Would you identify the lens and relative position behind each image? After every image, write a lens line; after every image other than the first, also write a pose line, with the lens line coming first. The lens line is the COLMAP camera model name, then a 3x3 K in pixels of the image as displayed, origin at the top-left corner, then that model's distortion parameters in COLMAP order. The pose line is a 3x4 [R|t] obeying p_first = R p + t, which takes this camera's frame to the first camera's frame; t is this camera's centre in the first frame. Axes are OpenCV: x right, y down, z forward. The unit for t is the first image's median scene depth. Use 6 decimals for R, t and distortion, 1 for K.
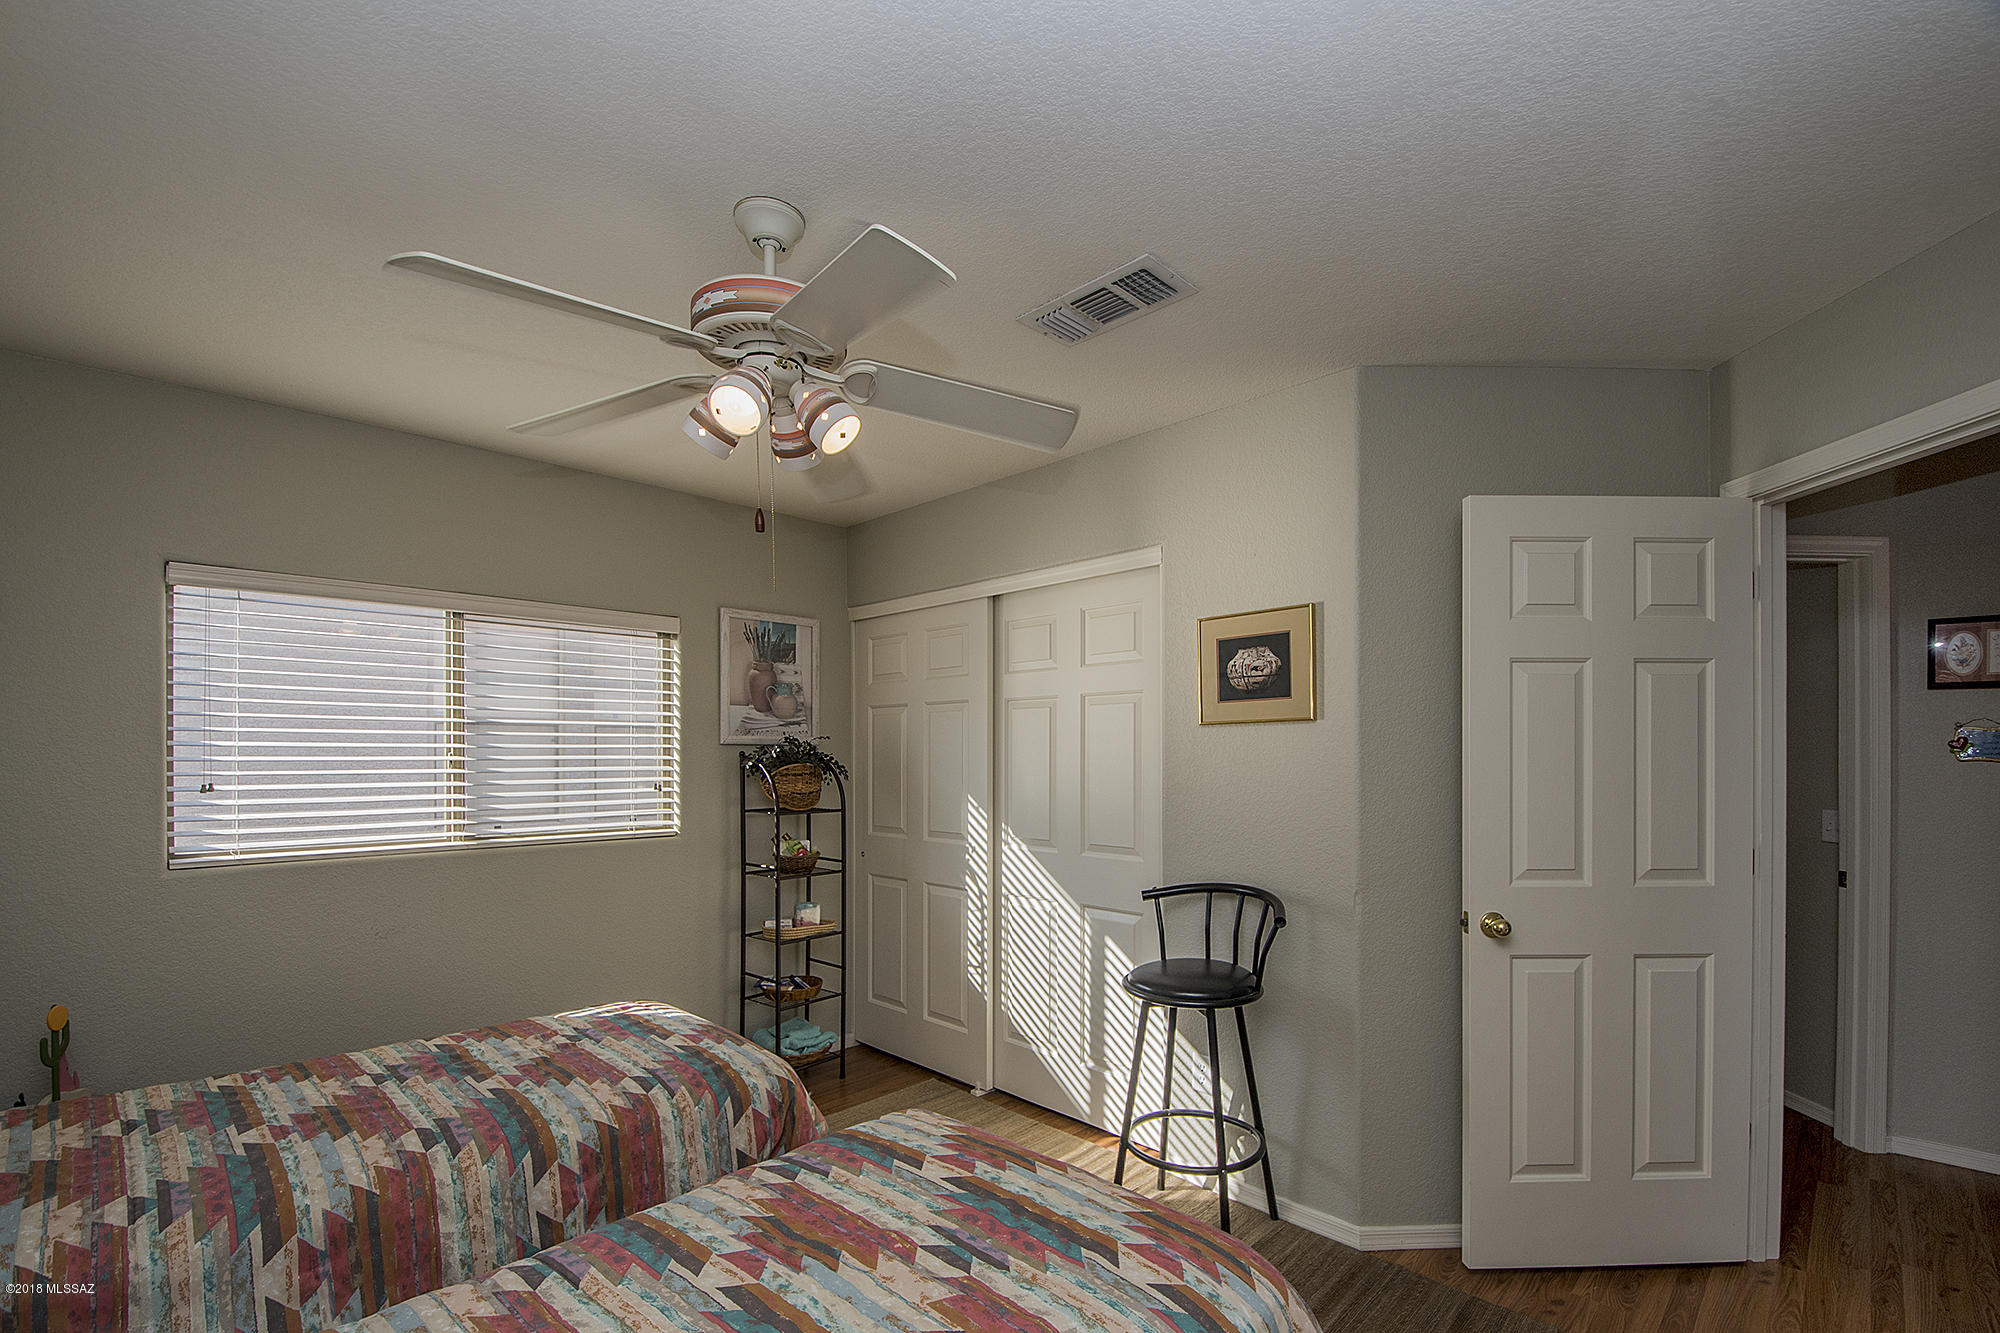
lens RADIAL K [[886.0, 0, 1036.0], [0, 886.0, 755.9], [0, 0, 1]] dist [0.011168, -0.020832]
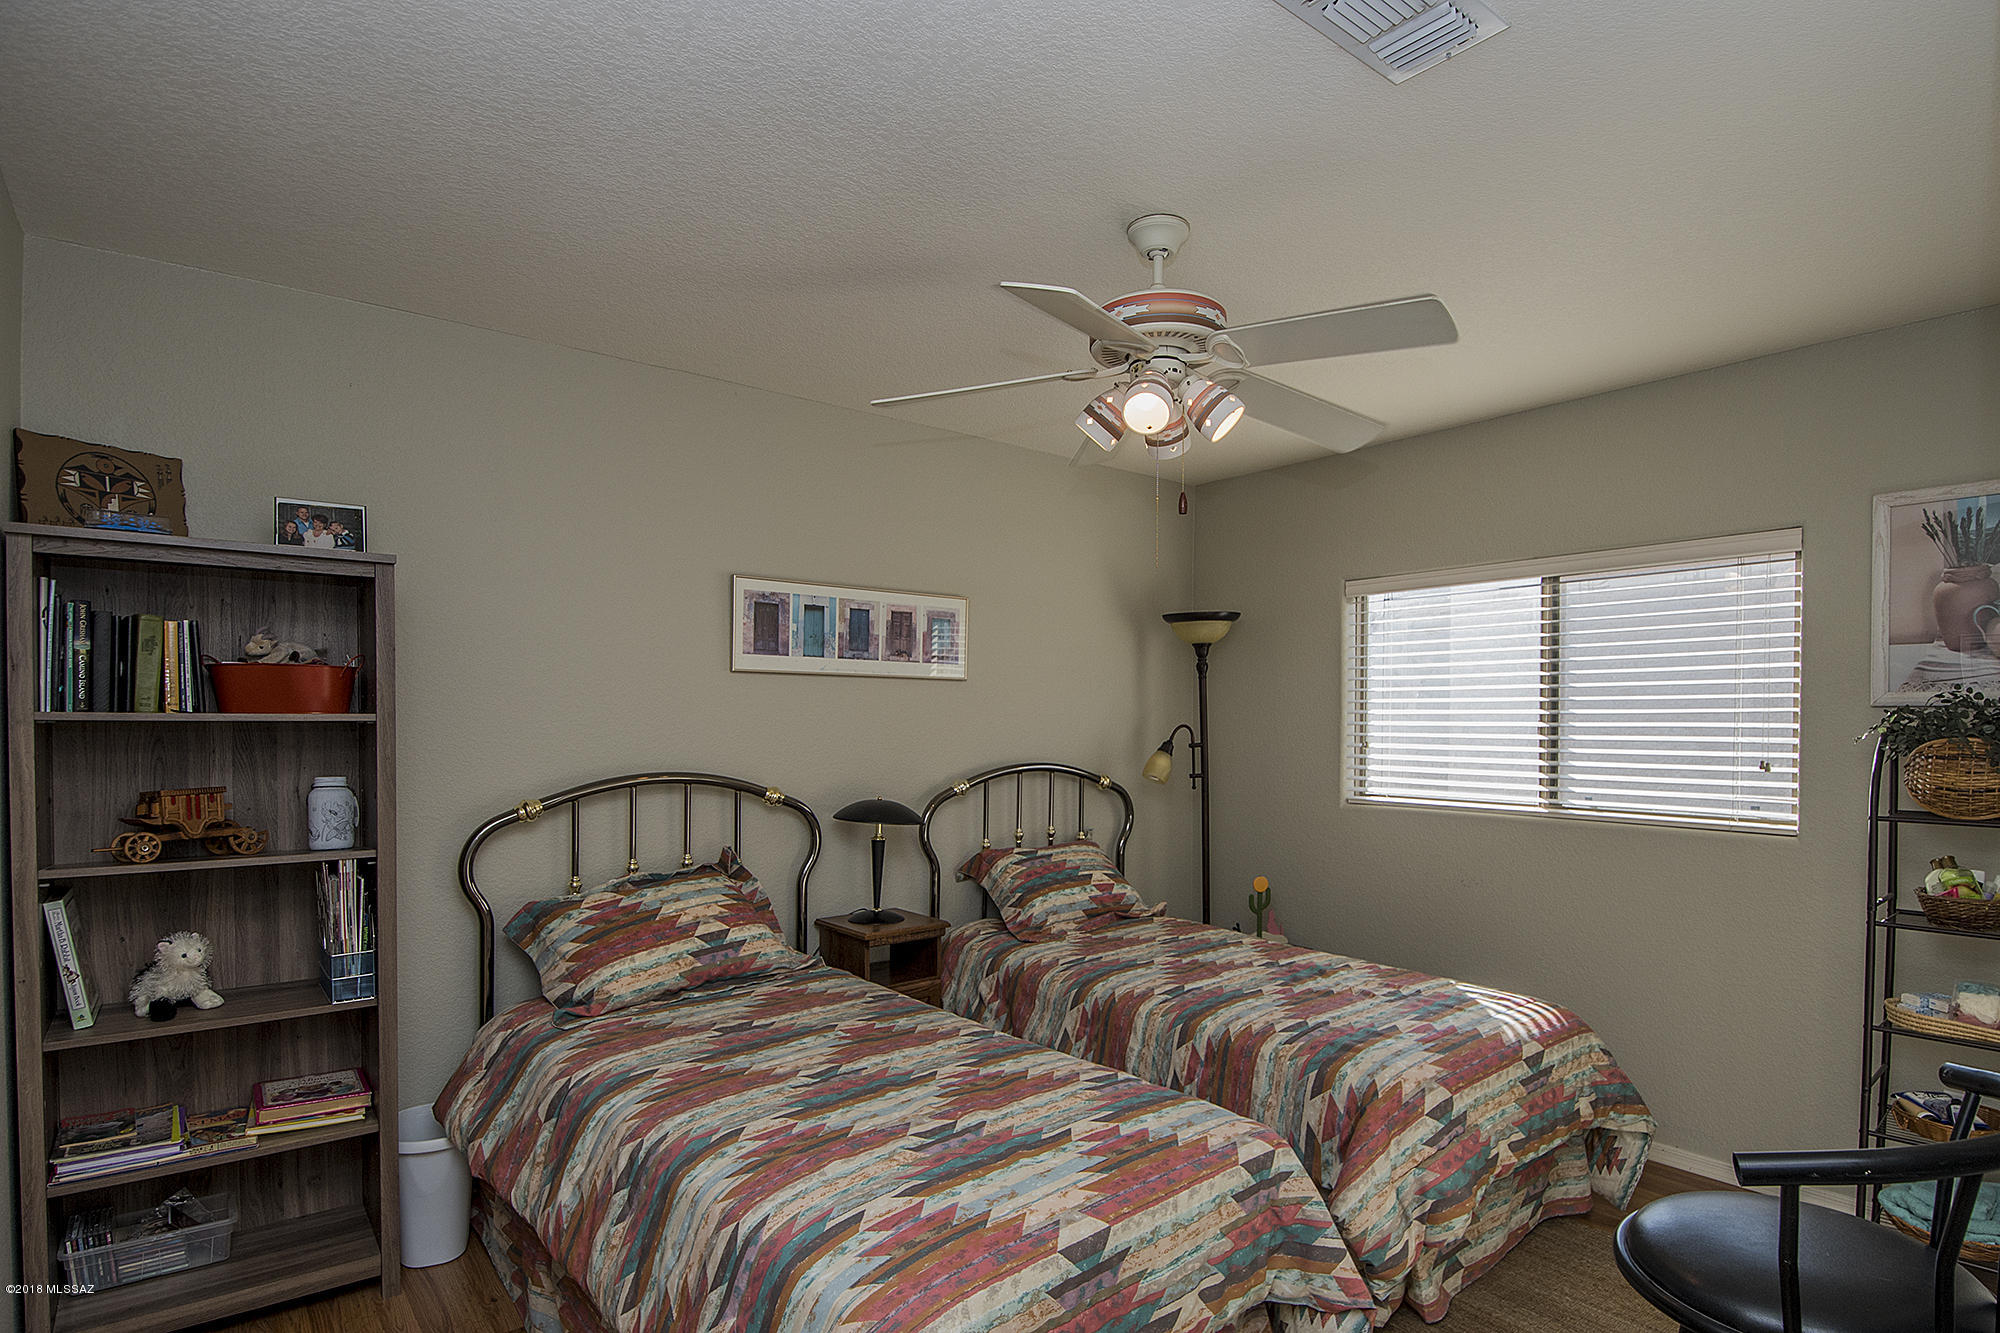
lens RADIAL K [[1001.4, 0, 1019.9], [0, 1001.4, 746.7], [0, 0, 1]] dist [0.031450, -0.028648]
pose [[-0.121050, 0.026011, -0.992306, 0.557198], [-0.004036, 0.999635, 0.026696, -0.000656], [0.992638, 0.007237, -0.120901, 0.568988]]
